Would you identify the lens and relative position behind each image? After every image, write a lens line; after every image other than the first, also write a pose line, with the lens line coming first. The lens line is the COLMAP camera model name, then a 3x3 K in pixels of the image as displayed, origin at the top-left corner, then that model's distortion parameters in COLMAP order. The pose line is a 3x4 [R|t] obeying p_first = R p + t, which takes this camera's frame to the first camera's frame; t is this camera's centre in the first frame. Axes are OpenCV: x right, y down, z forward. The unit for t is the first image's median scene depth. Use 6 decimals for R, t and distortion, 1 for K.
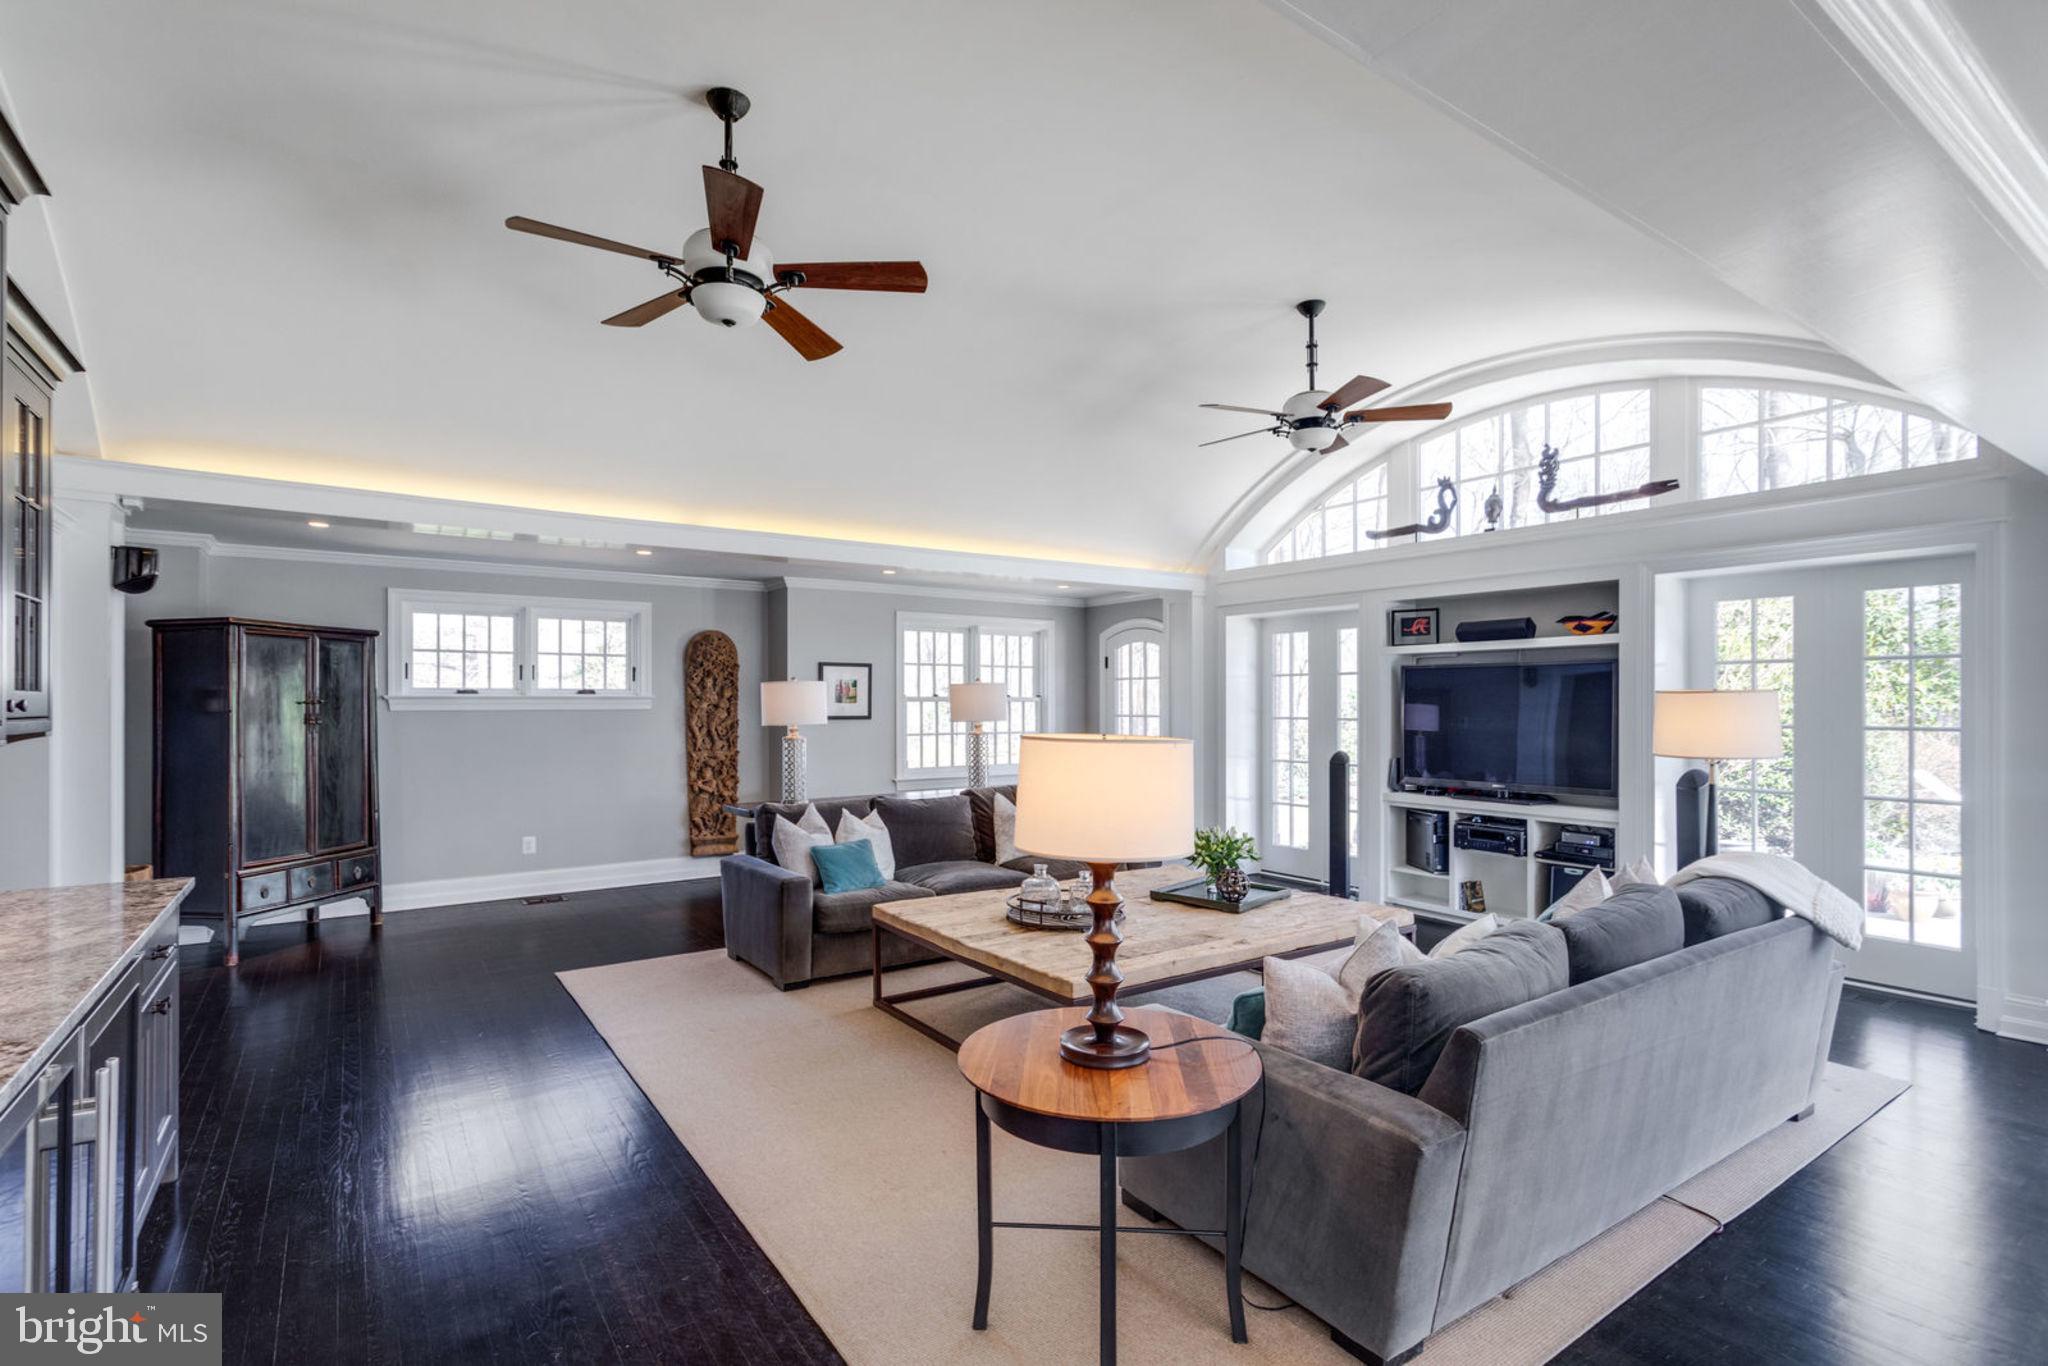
lens RADIAL K [[987.5, 0, 1022.5], [0, 987.5, 692.3], [0, 0, 1]] dist [0.000510, -0.000699]
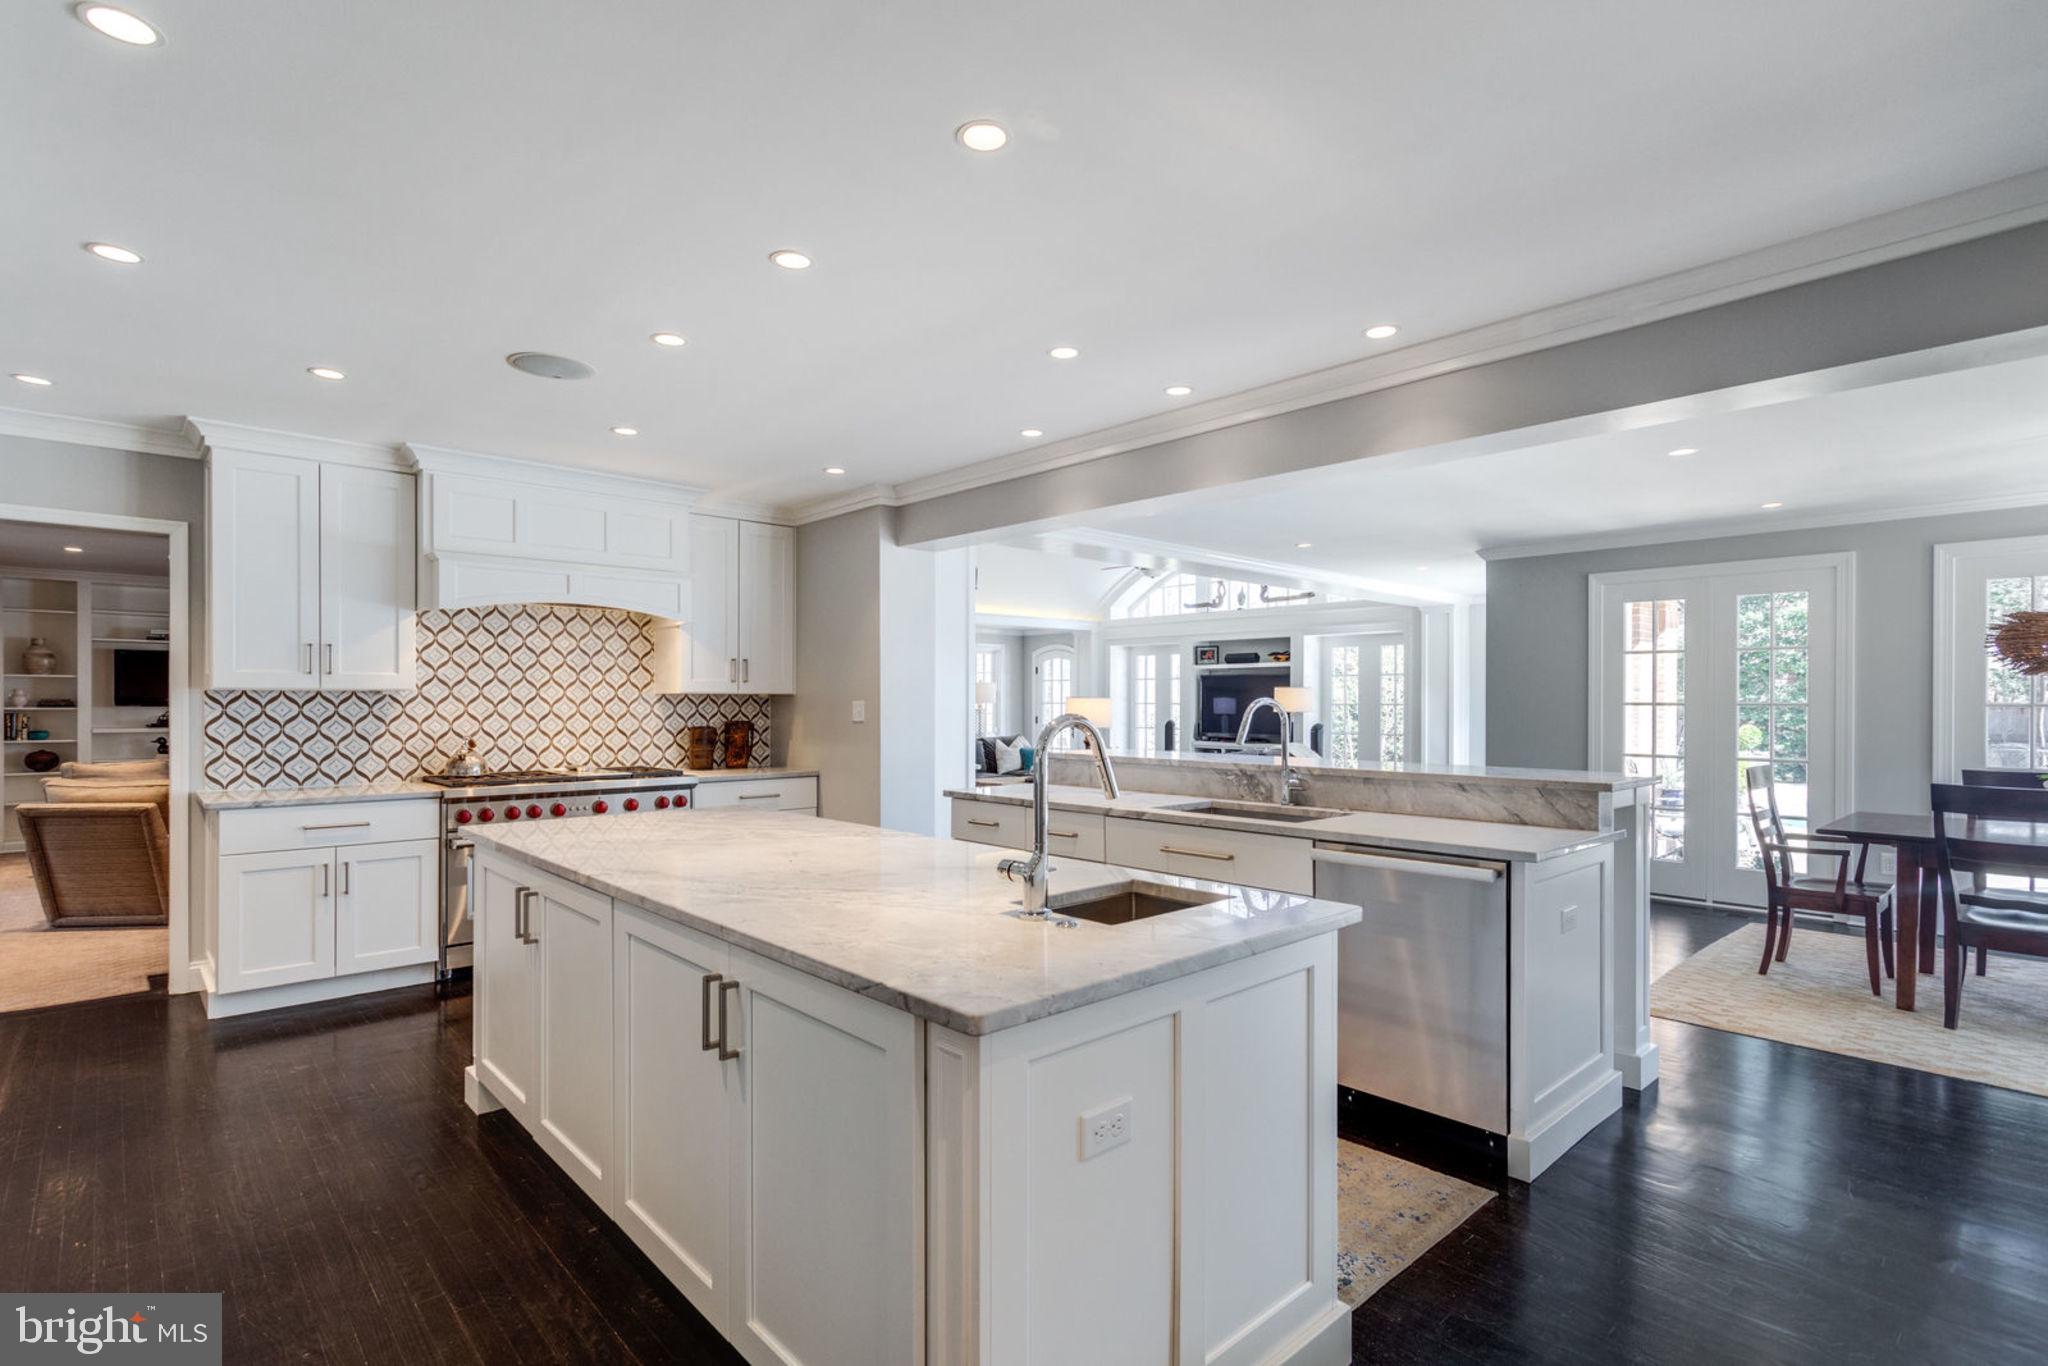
lens RADIAL K [[987.5, 0, 1010.0], [0, 987.5, 690.0], [0, 0, 1]] dist [0.000510, -0.000699]
pose [[0.992796, 0.002543, 0.119793, -0.206229], [-0.002568, 0.999997, 0.000056, 0.003147], [-0.119793, -0.000363, 0.992799, -0.825451]]
